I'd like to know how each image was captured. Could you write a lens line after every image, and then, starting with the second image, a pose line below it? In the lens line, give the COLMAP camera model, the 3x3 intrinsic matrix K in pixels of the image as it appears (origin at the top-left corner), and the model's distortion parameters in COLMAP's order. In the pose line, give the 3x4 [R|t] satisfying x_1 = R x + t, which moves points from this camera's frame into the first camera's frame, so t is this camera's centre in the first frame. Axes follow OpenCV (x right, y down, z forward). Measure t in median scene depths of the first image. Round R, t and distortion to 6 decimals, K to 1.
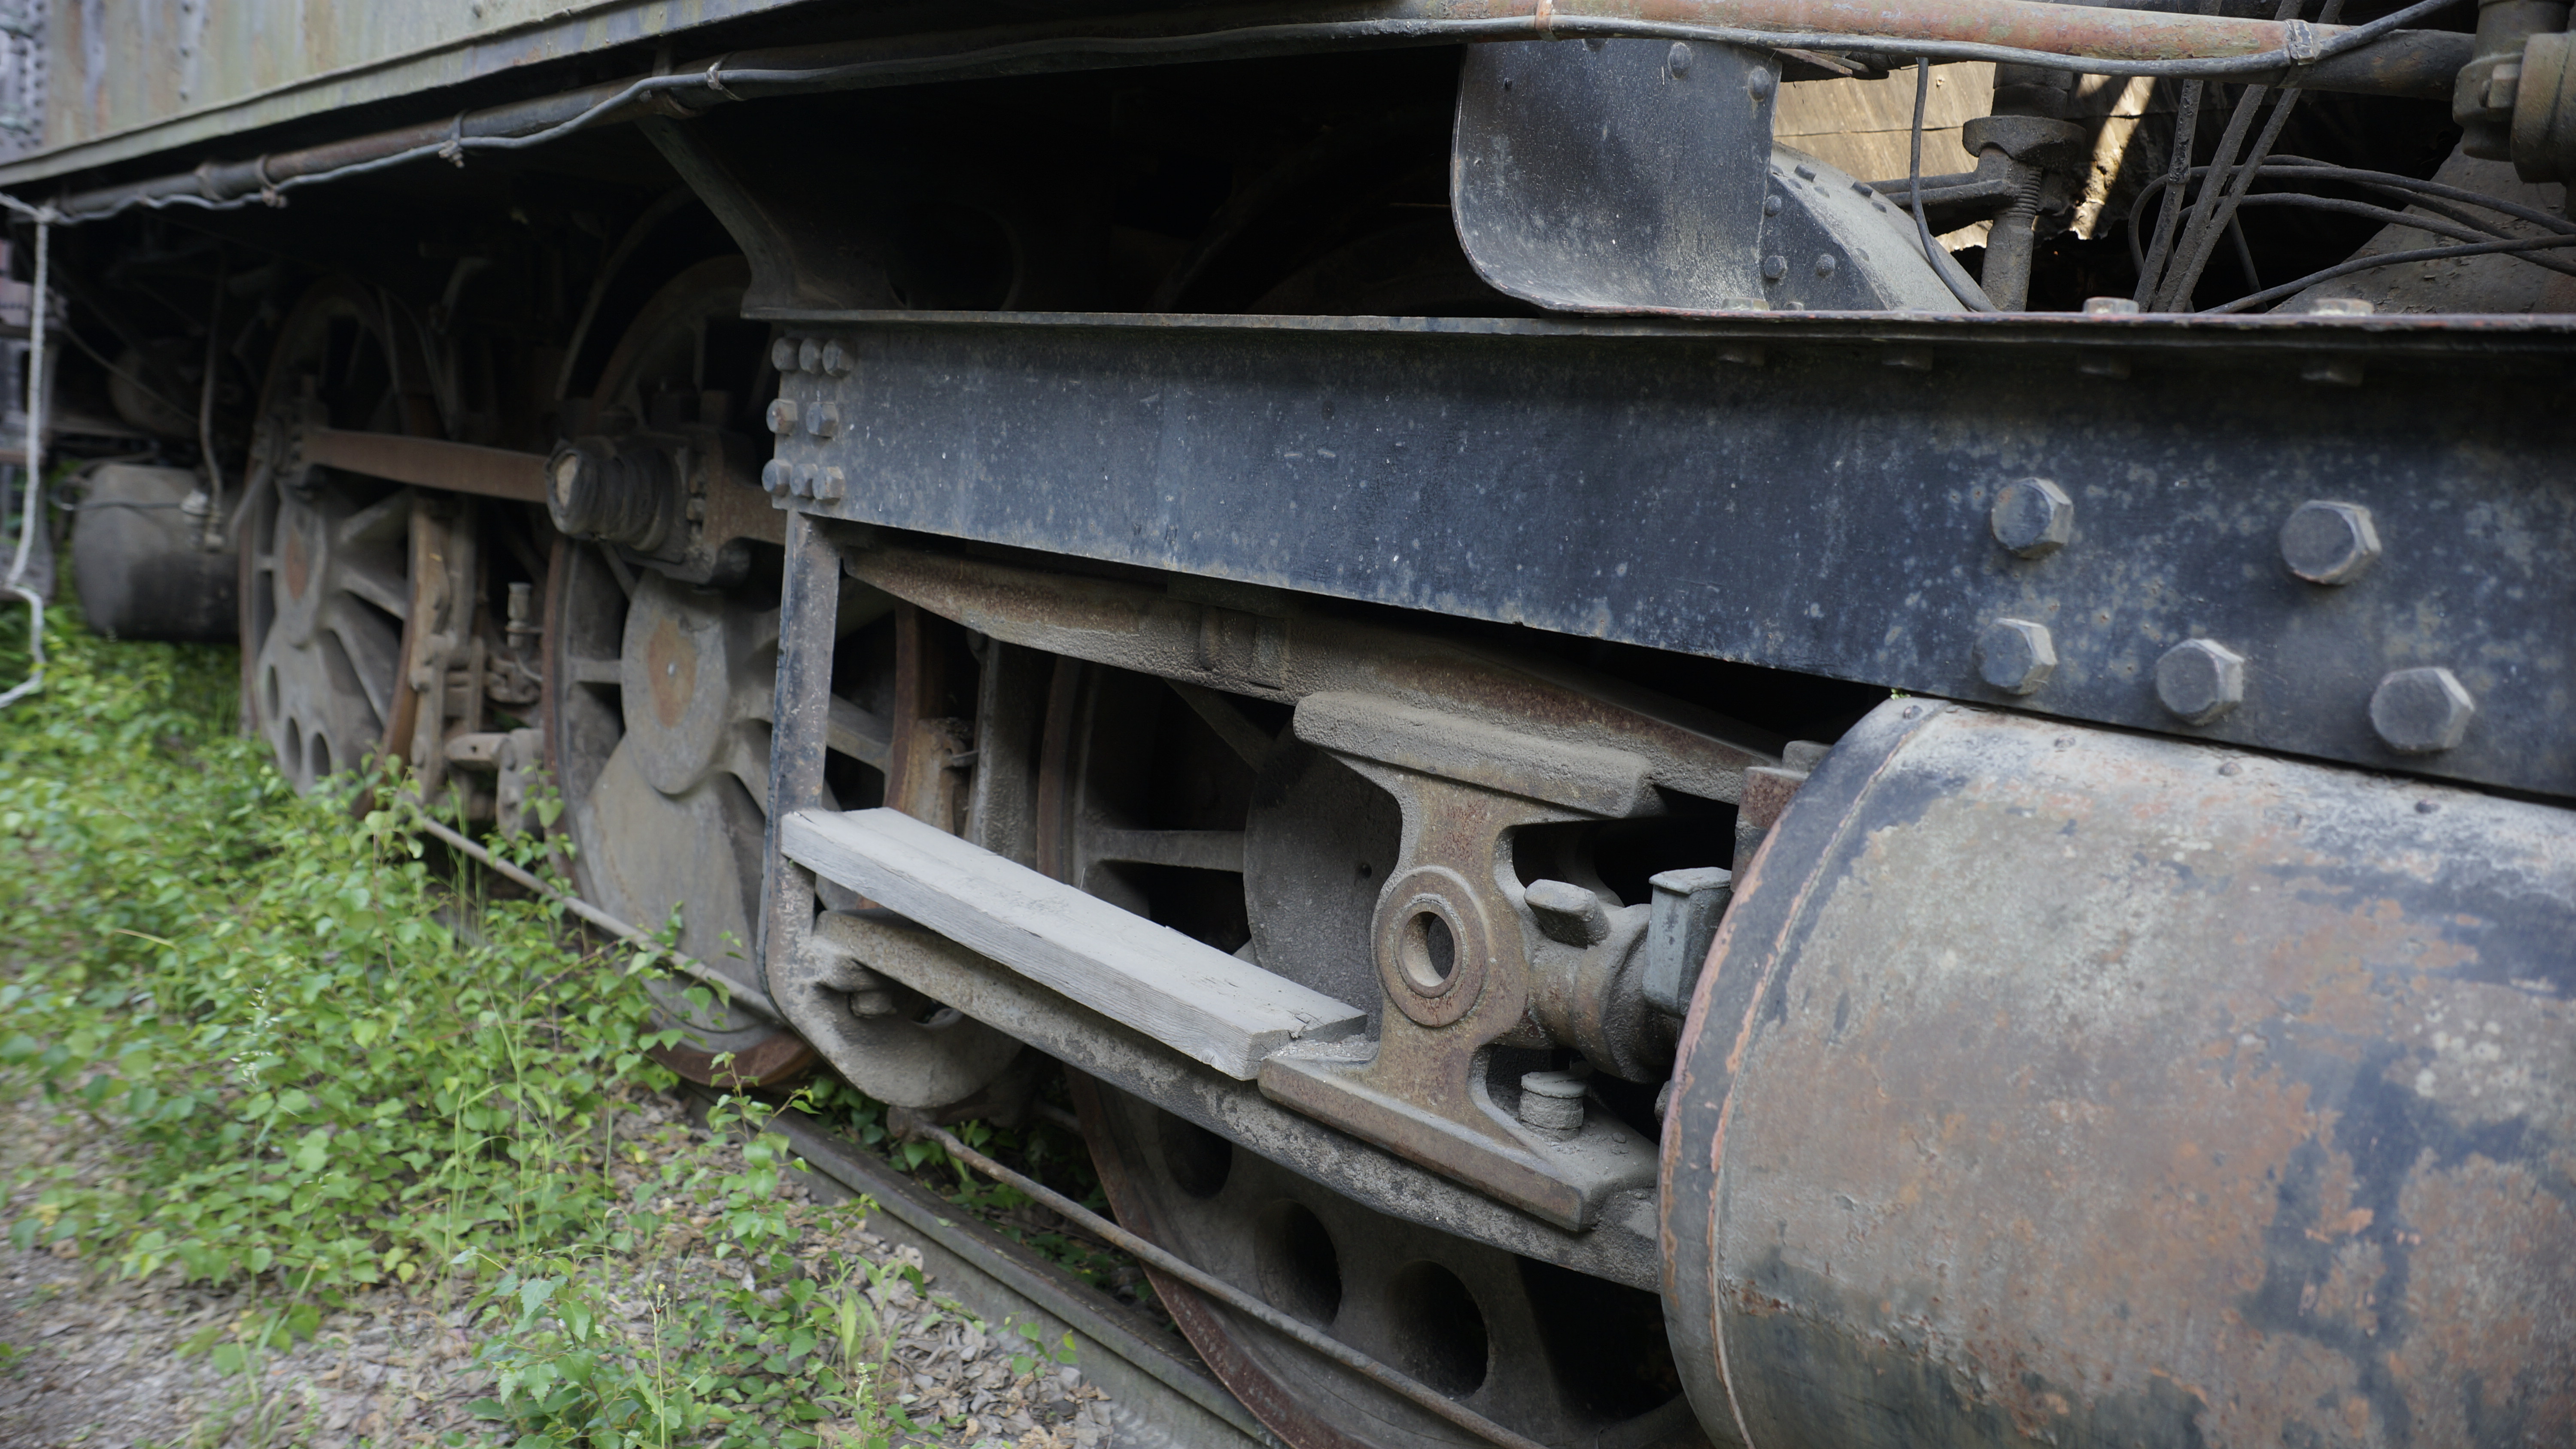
lens RADIAL K [[2014.3, 0, 1288.0], [0, 2014.3, 724.5], [0, 0, 1]] dist [-0.072565, 0.115514]
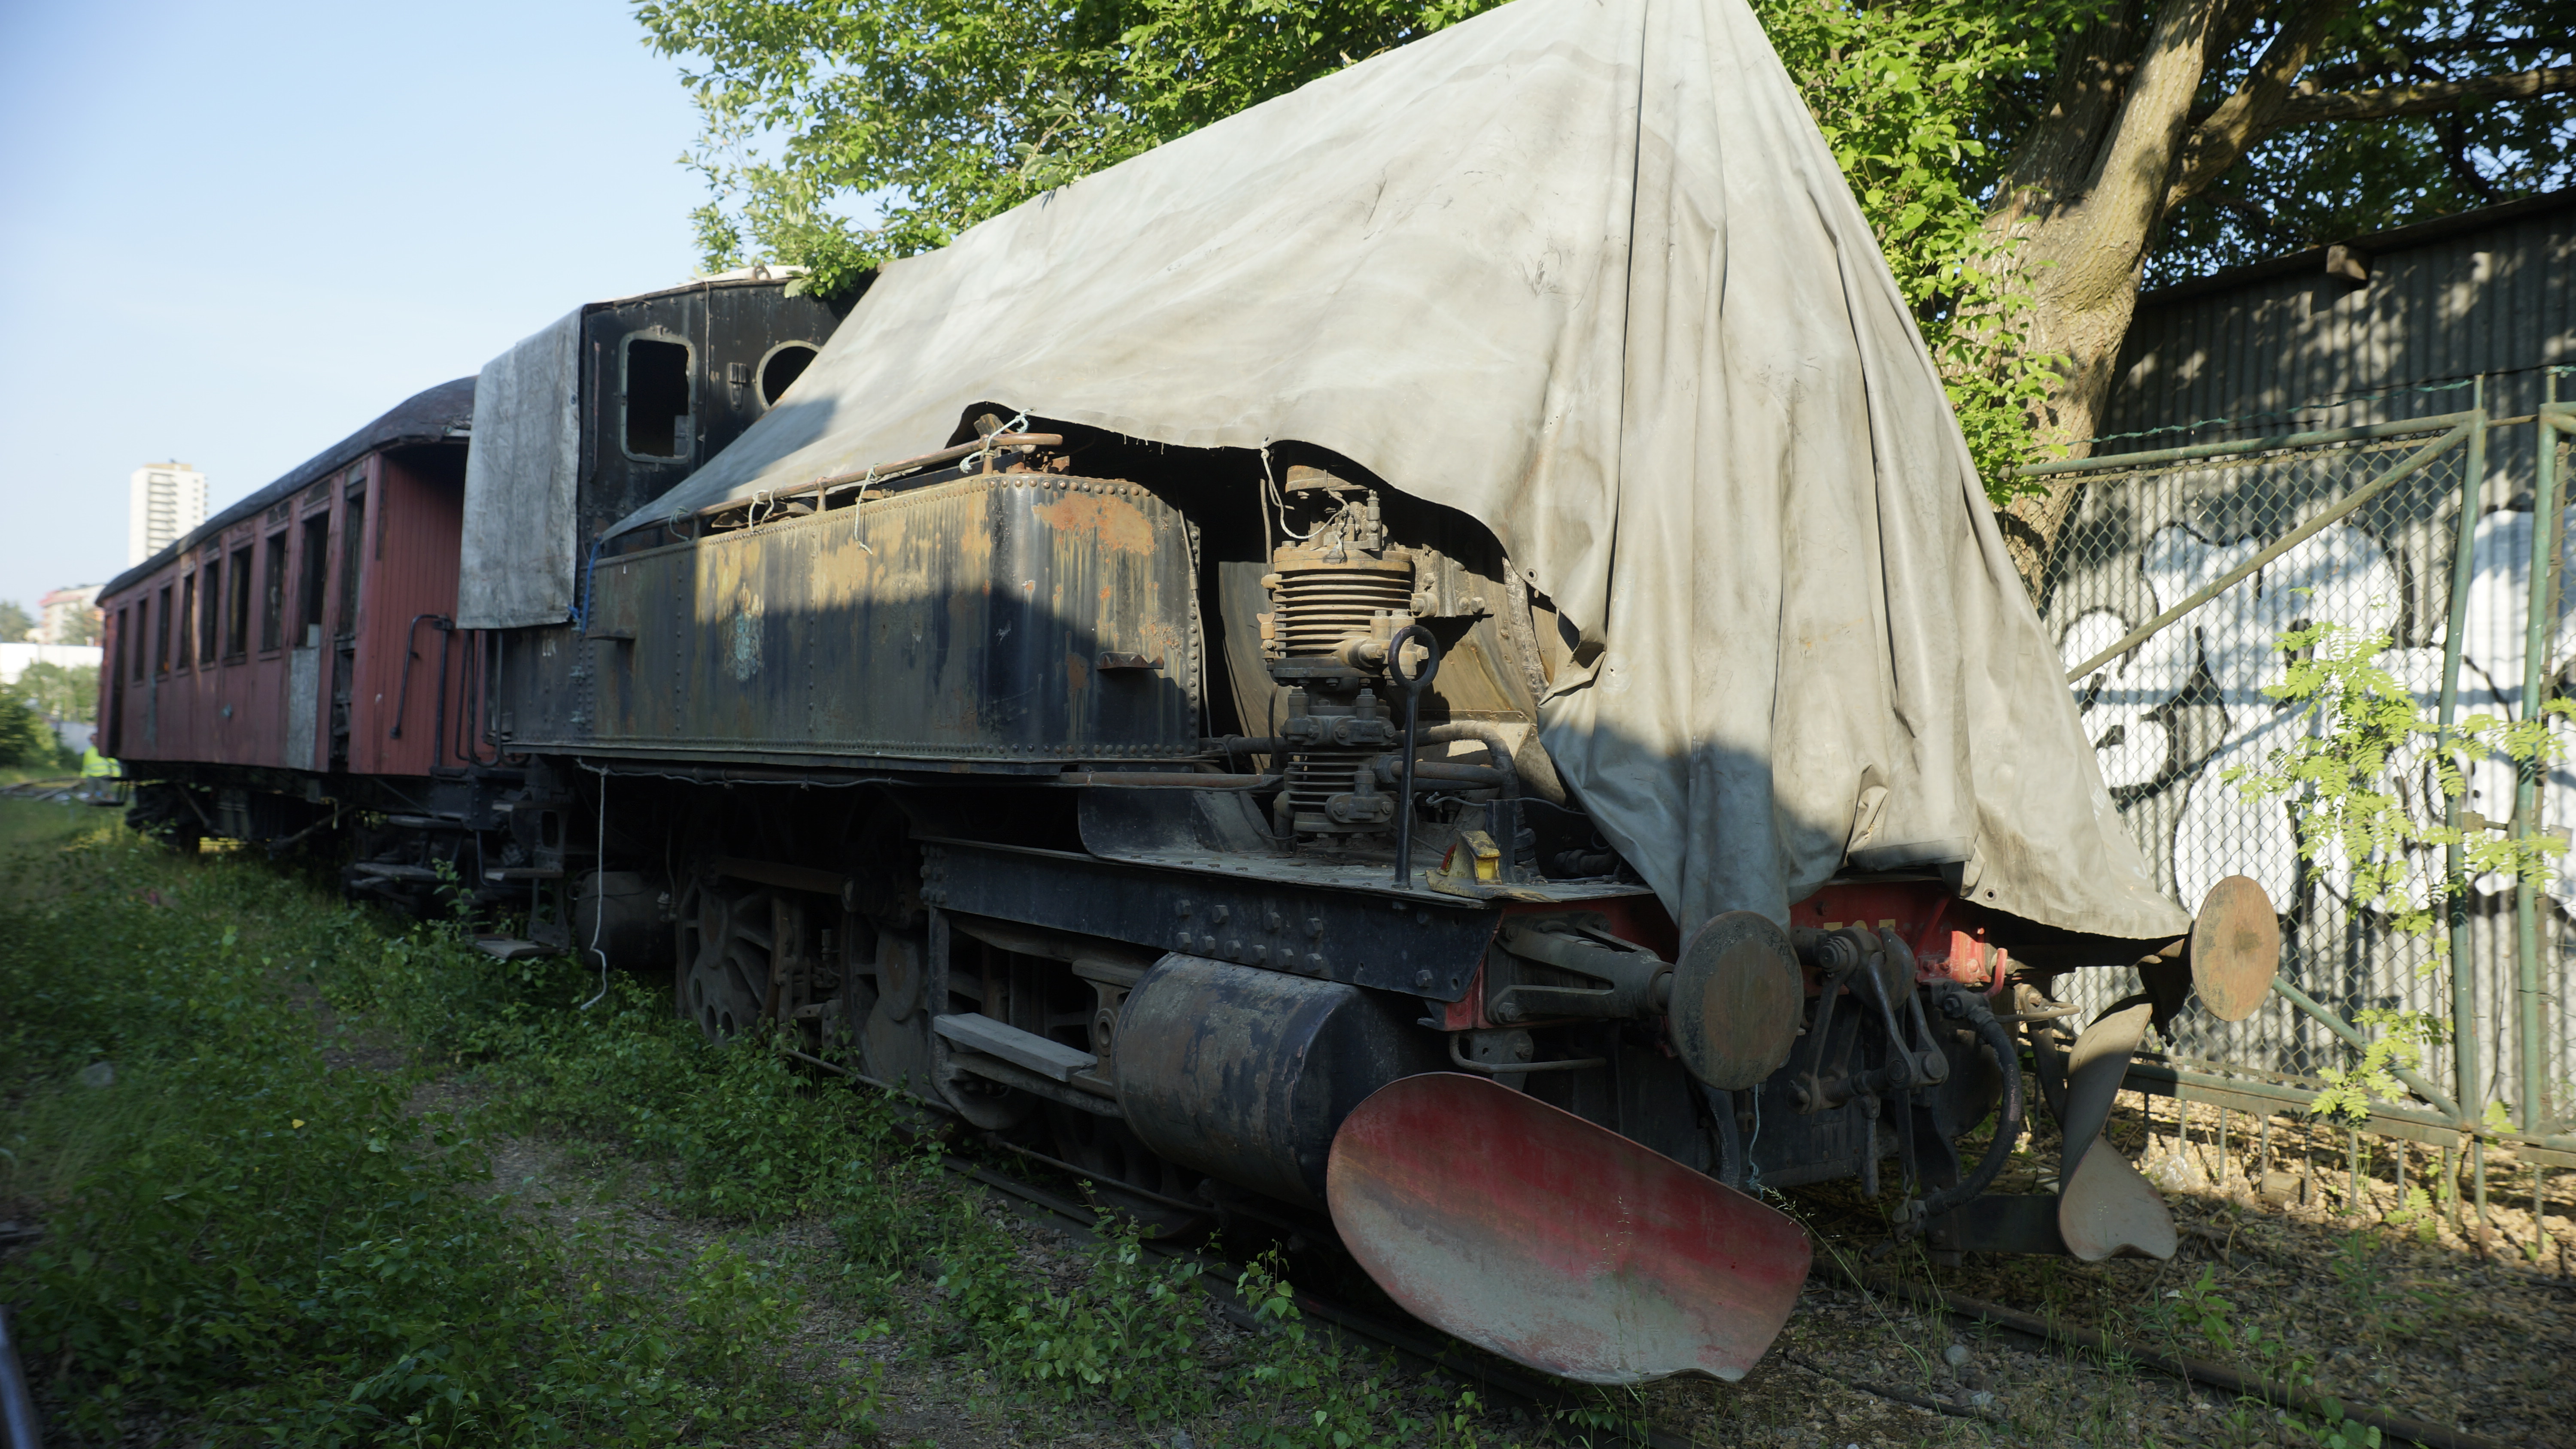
lens RADIAL K [[2014.3, 0, 1288.0], [0, 2014.3, 724.5], [0, 0, 1]] dist [-0.072565, 0.115514]
pose [[0.989214, -0.089314, -0.116100, 0.432130], [0.073804, 0.988547, -0.131632, 0.034769], [0.126527, 0.121644, 0.984476, -1.254050]]
